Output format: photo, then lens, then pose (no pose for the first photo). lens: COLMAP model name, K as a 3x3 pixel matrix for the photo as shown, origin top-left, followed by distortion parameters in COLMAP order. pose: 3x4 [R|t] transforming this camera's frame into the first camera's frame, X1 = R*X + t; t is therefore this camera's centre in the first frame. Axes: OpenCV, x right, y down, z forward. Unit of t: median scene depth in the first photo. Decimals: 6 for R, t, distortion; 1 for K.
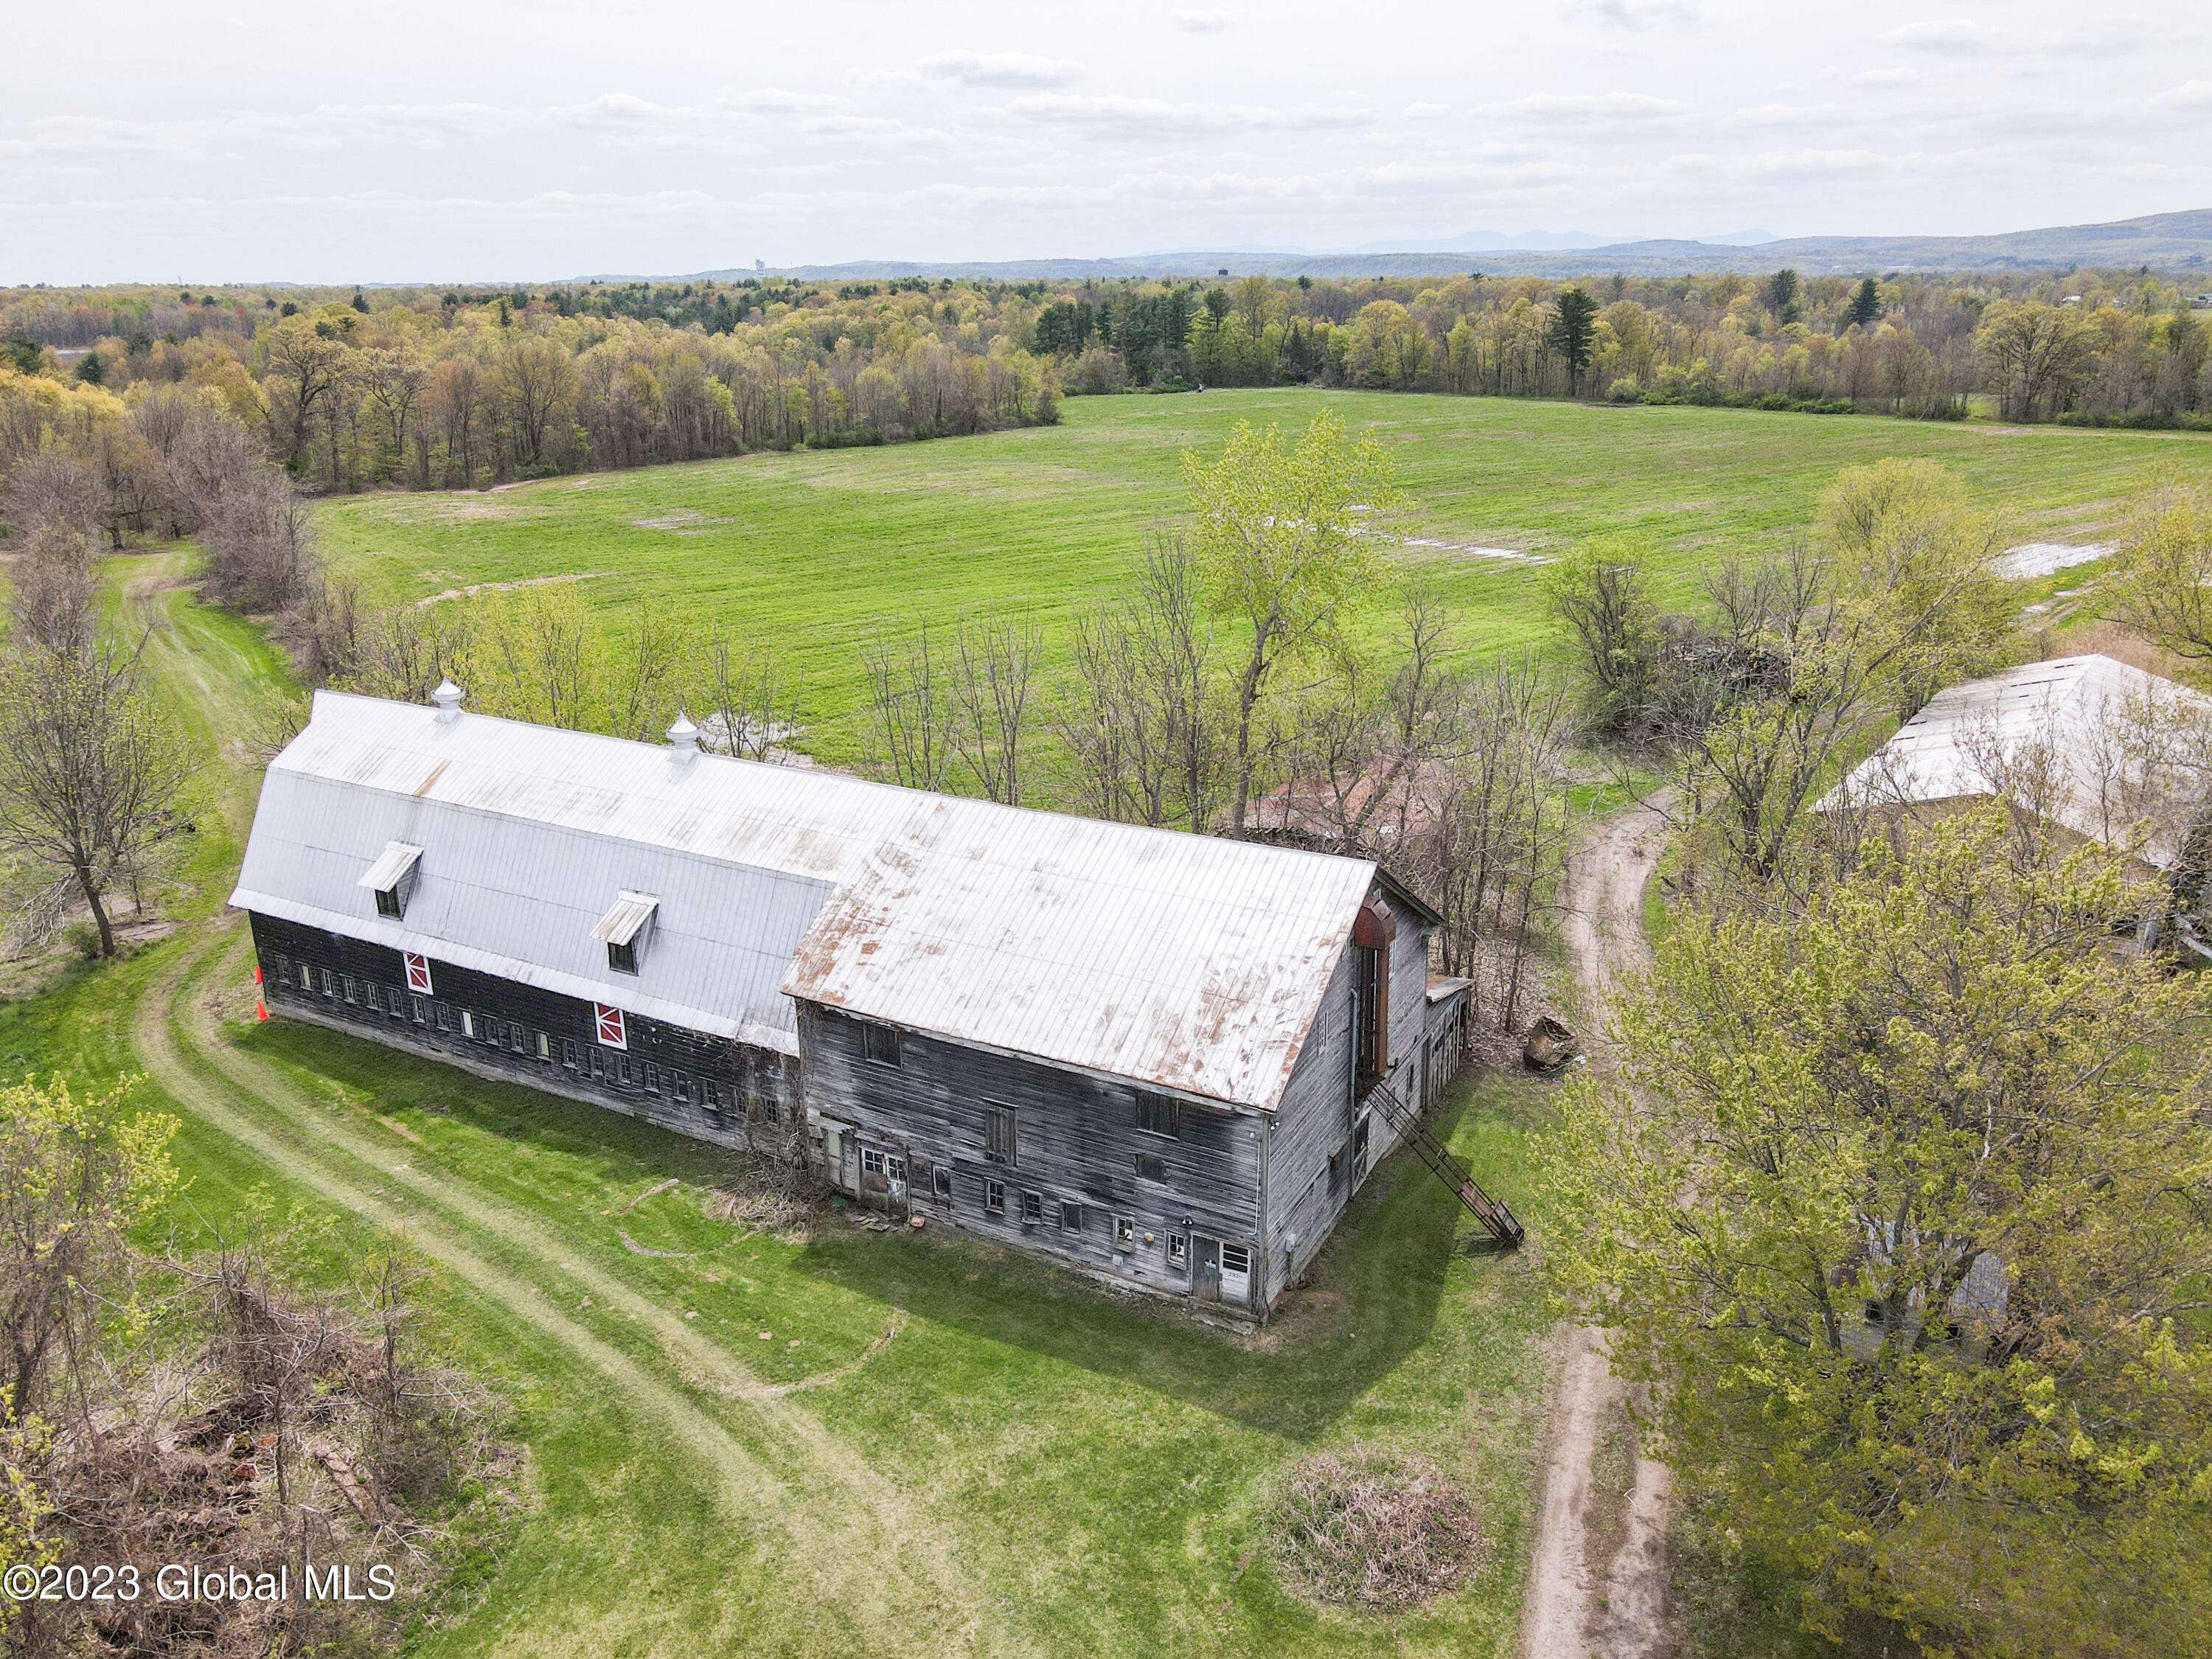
lens RADIAL K [[1633.1, 0, 1105.0], [0, 1633.1, 819.5], [0, 0, 1]] dist [-0.023216, 0.076821]
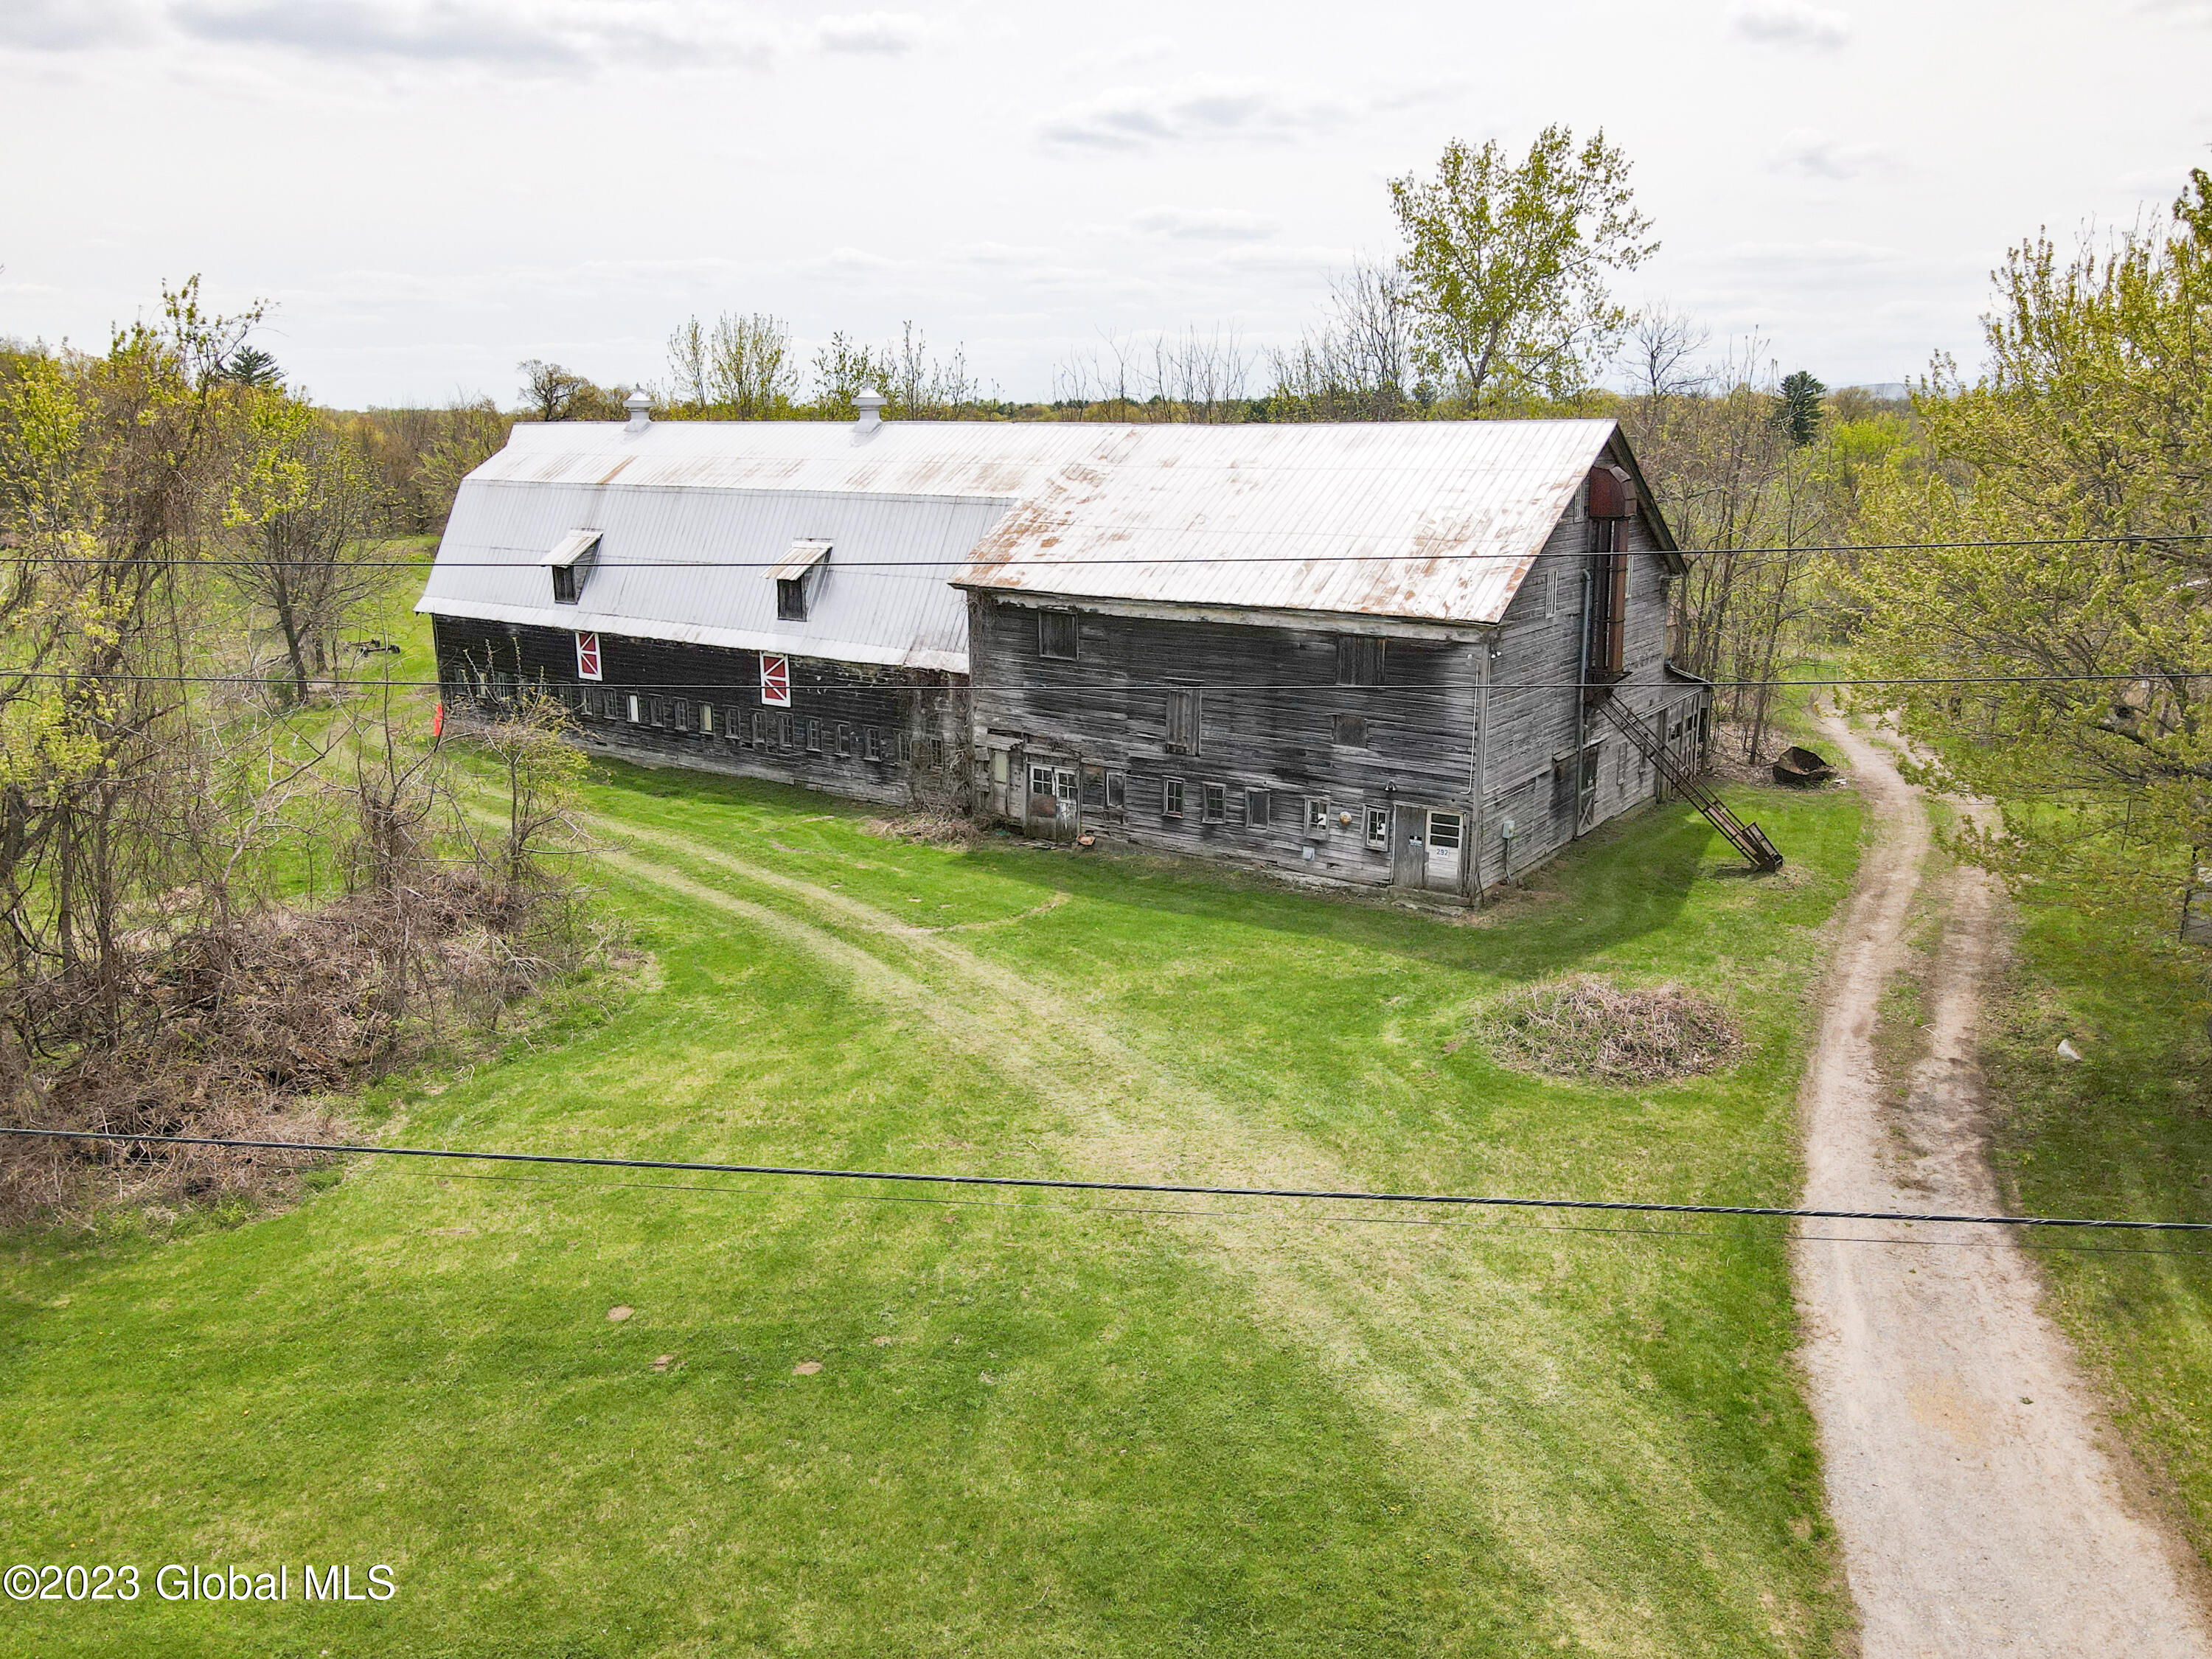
lens RADIAL K [[1633.1, 0, 1105.0], [0, 1633.1, 819.5], [0, 0, 1]] dist [-0.023216, 0.076821]
pose [[0.992507, 0.035807, -0.116826, 0.000981], [-0.045625, 0.995548, -0.082481, 0.326365], [0.113352, 0.087194, 0.989721, 0.105078]]
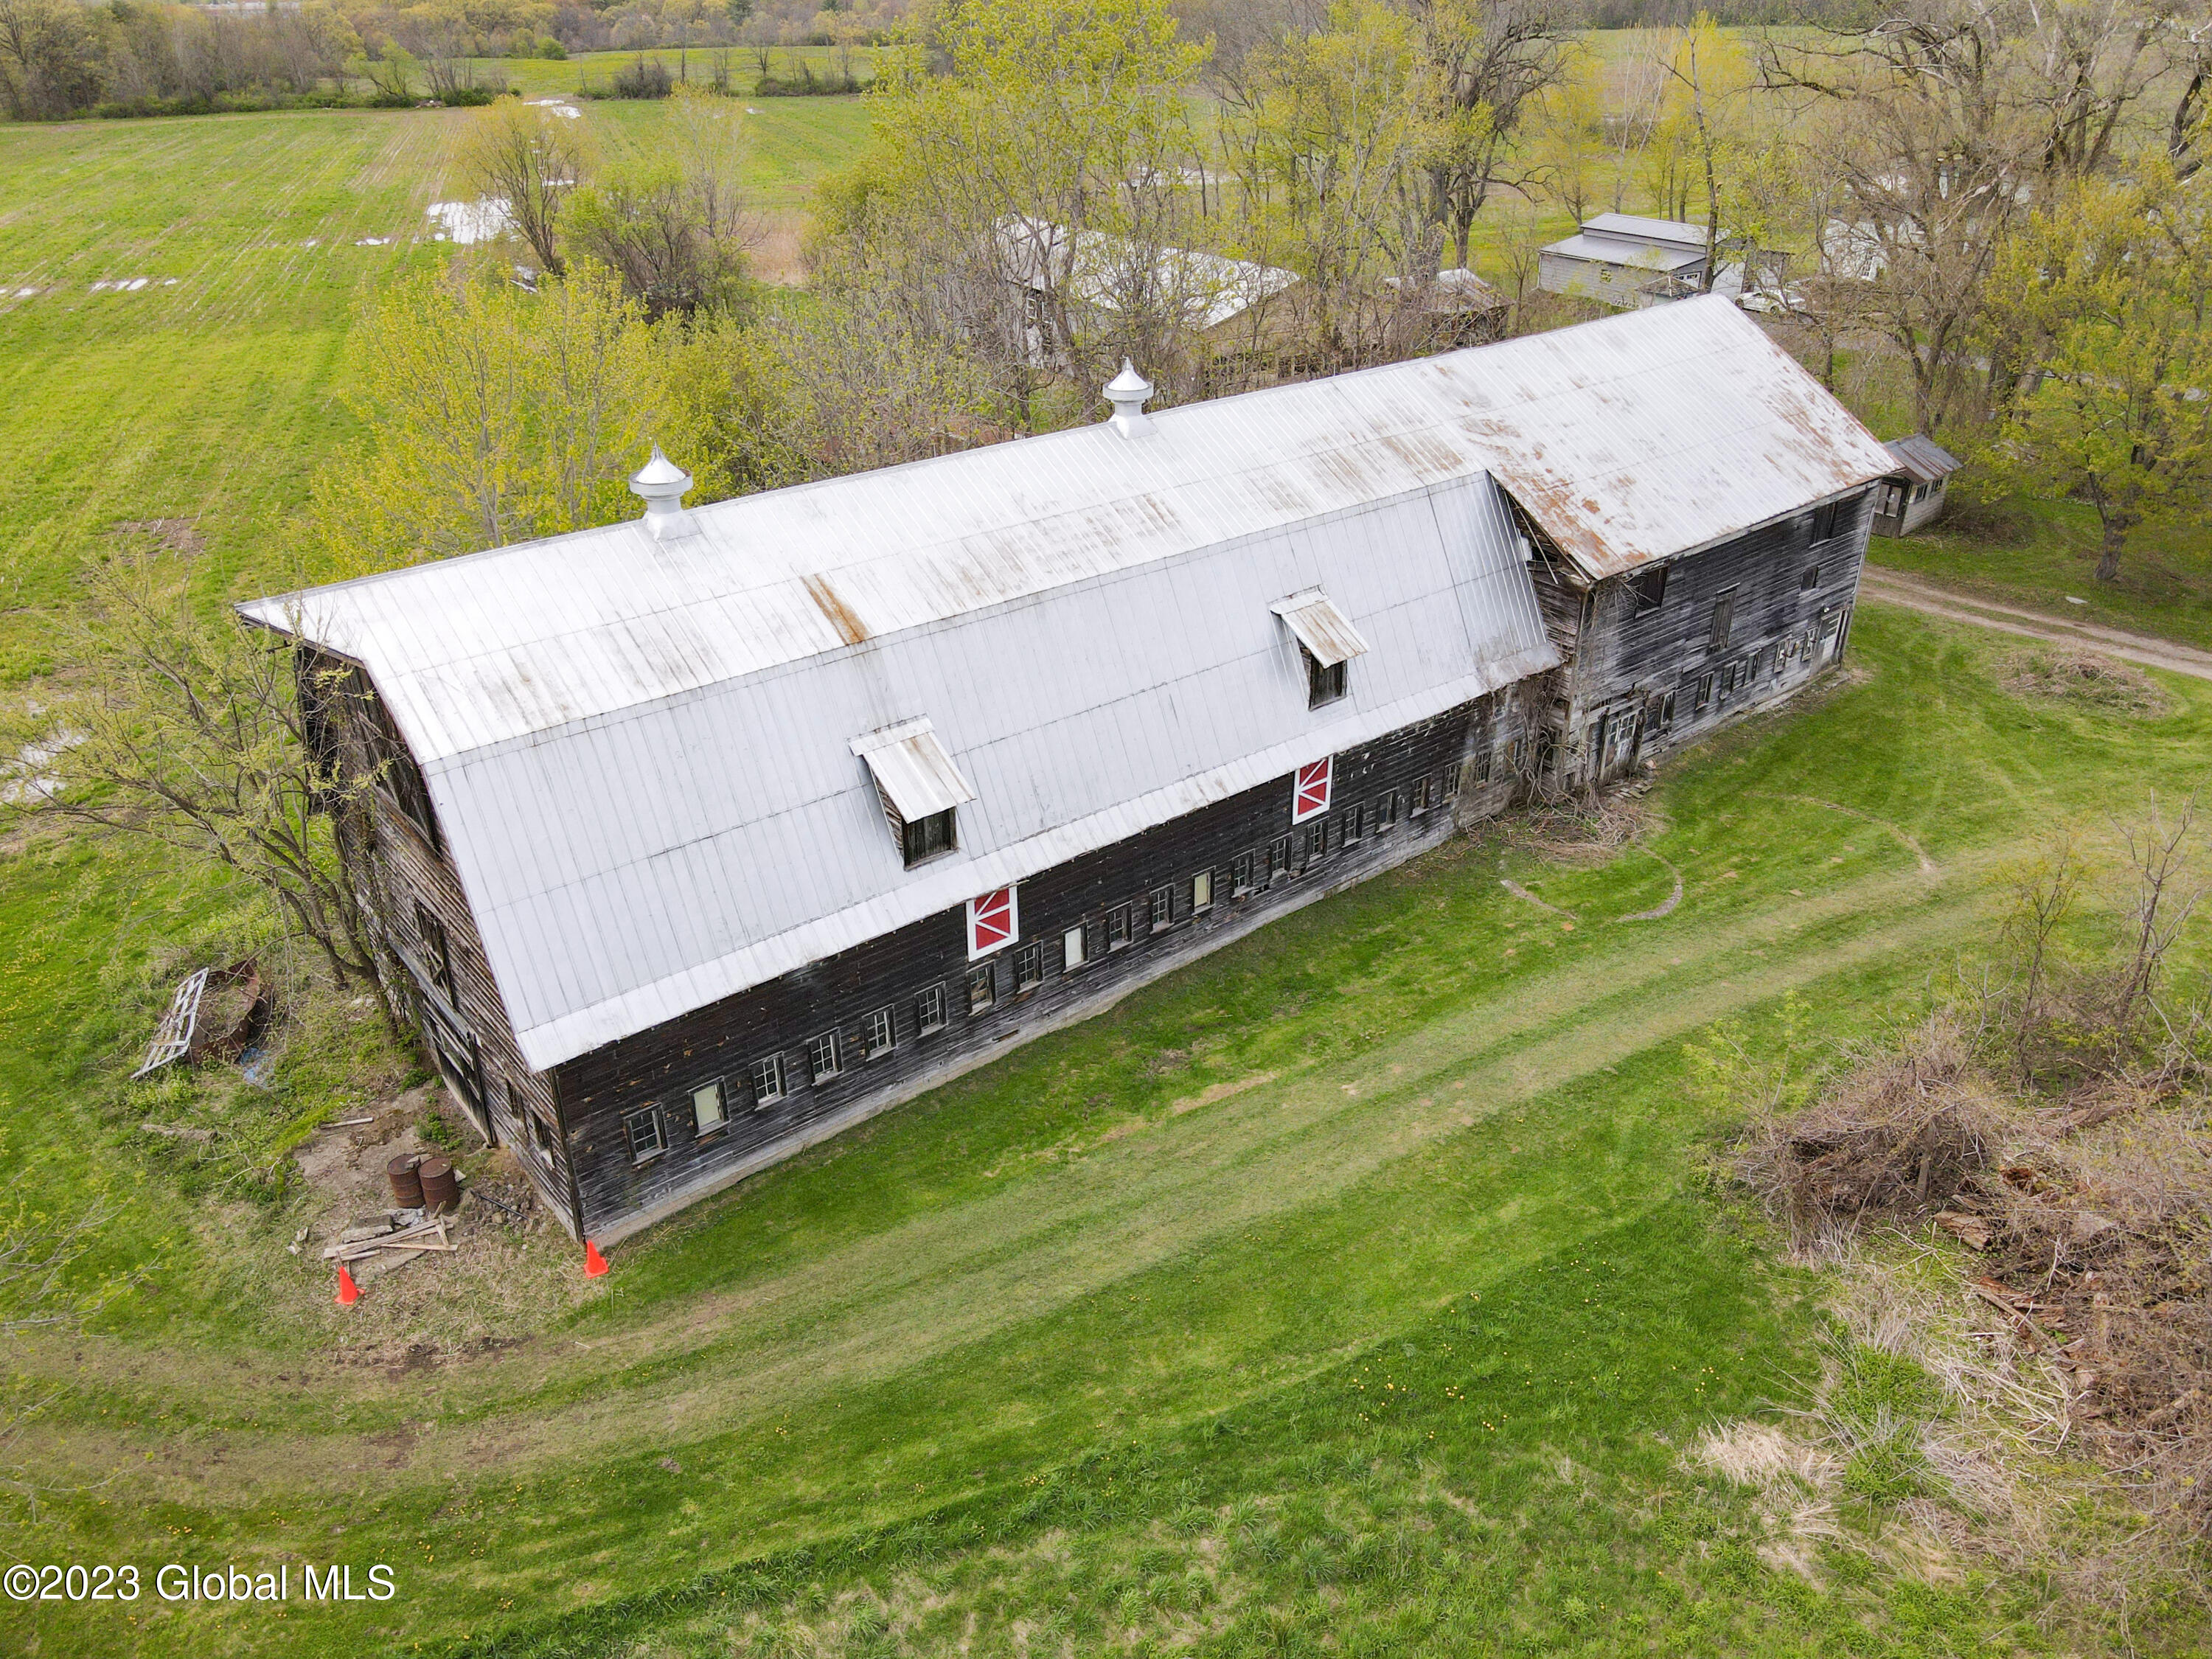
lens RADIAL K [[1633.1, 0, 1105.0], [0, 1633.1, 819.5], [0, 0, 1]] dist [-0.023216, 0.076821]
pose [[0.375882, -0.426247, 0.822816, -1.107656], [0.304360, 0.895458, 0.324838, -0.146380], [-0.875259, 0.128332, 0.466319, 0.881465]]
